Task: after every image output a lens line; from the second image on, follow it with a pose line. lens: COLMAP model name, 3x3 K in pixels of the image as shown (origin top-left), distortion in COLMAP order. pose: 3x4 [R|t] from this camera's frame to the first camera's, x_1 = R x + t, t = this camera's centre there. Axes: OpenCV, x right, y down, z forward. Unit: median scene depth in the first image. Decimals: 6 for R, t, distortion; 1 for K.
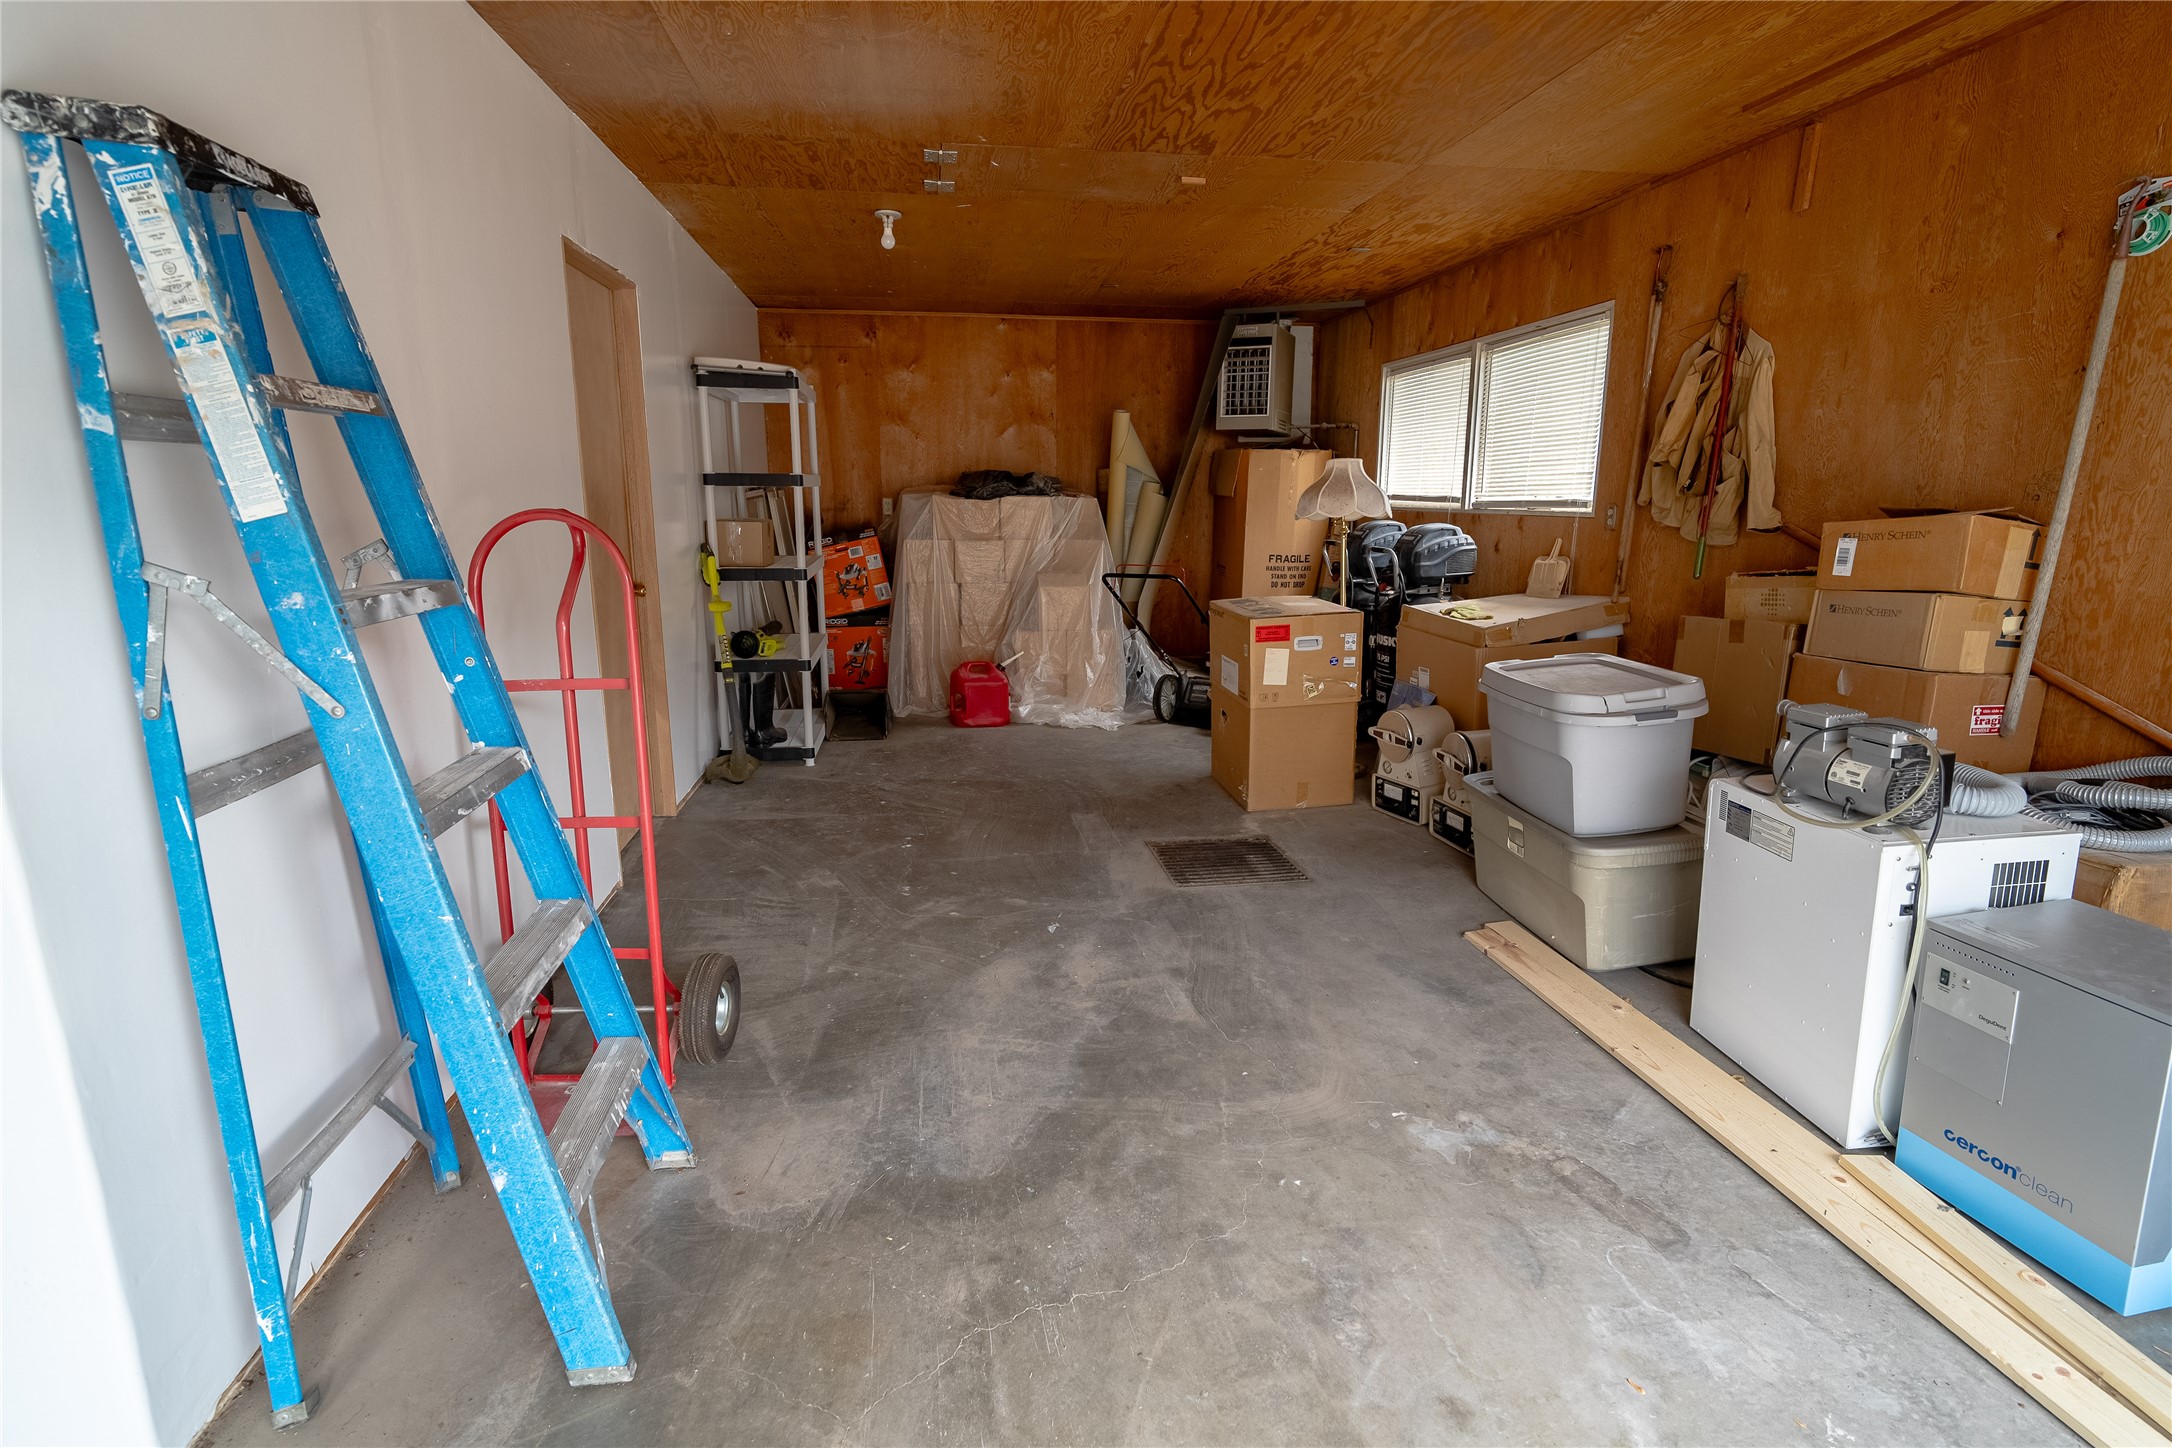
lens RADIAL K [[1033.6, 0, 1091.0], [0, 1033.6, 721.0], [0, 0, 1]] dist [-0.018526, 0.007247]
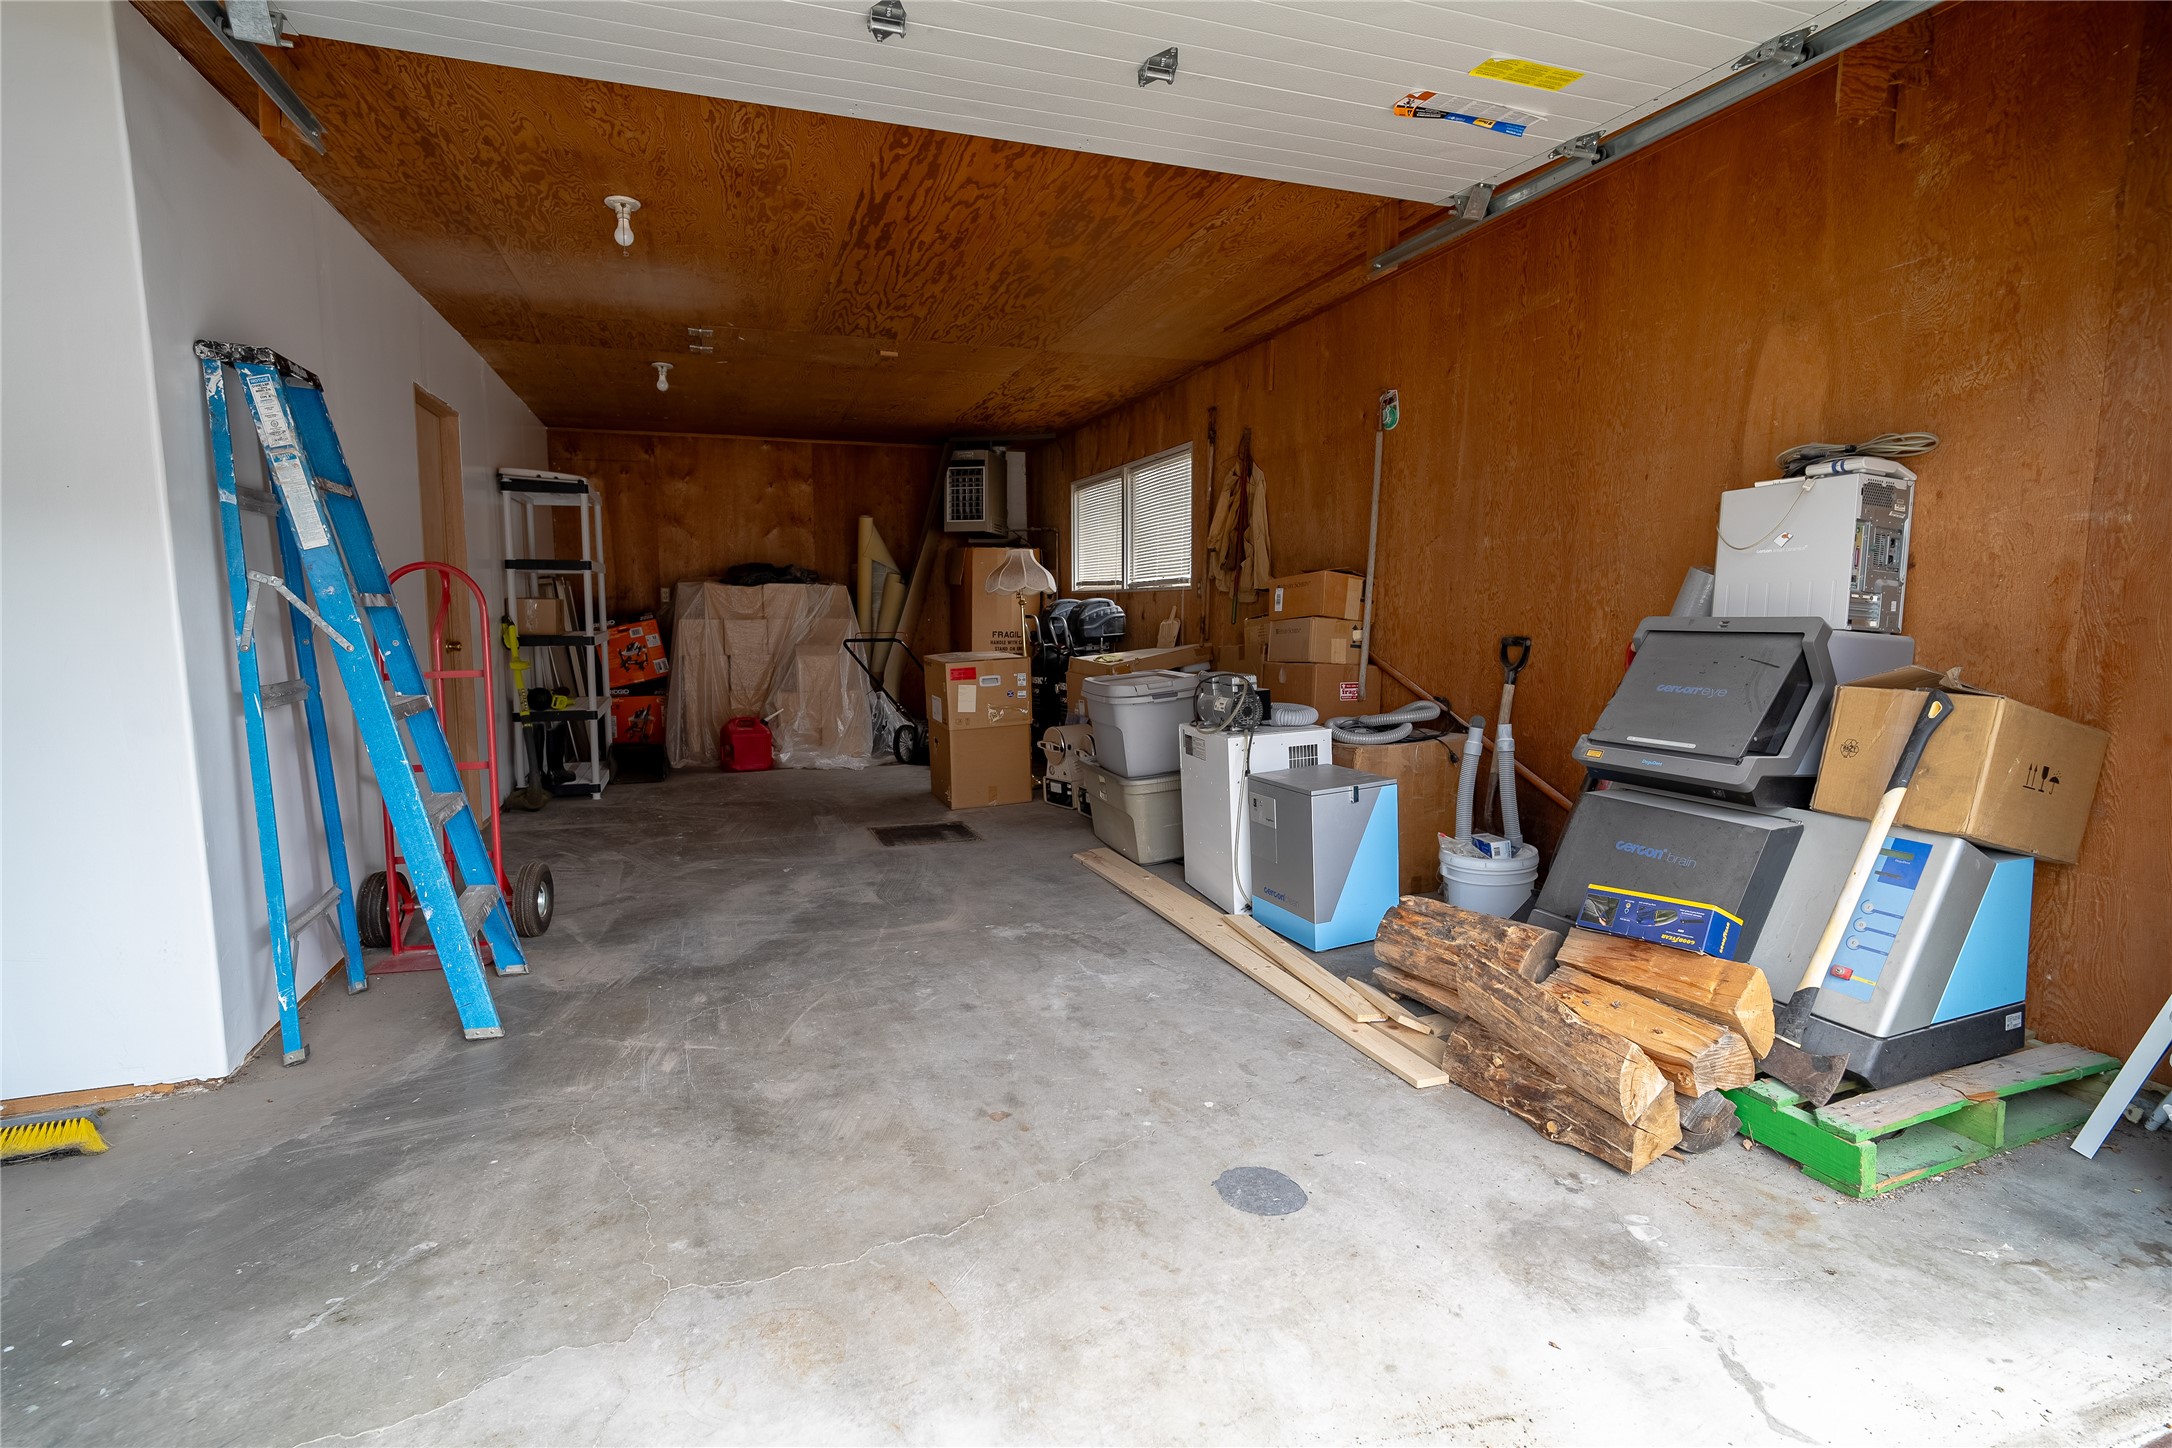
lens RADIAL K [[1033.6, 0, 1085.6], [0, 1033.6, 720.1], [0, 0, 1]] dist [-0.018526, 0.007247]
pose [[0.981858, -0.026117, 0.187812, 0.110323], [0.045666, 0.993886, -0.100527, 0.169168], [-0.184038, 0.107280, 0.977047, -0.493144]]
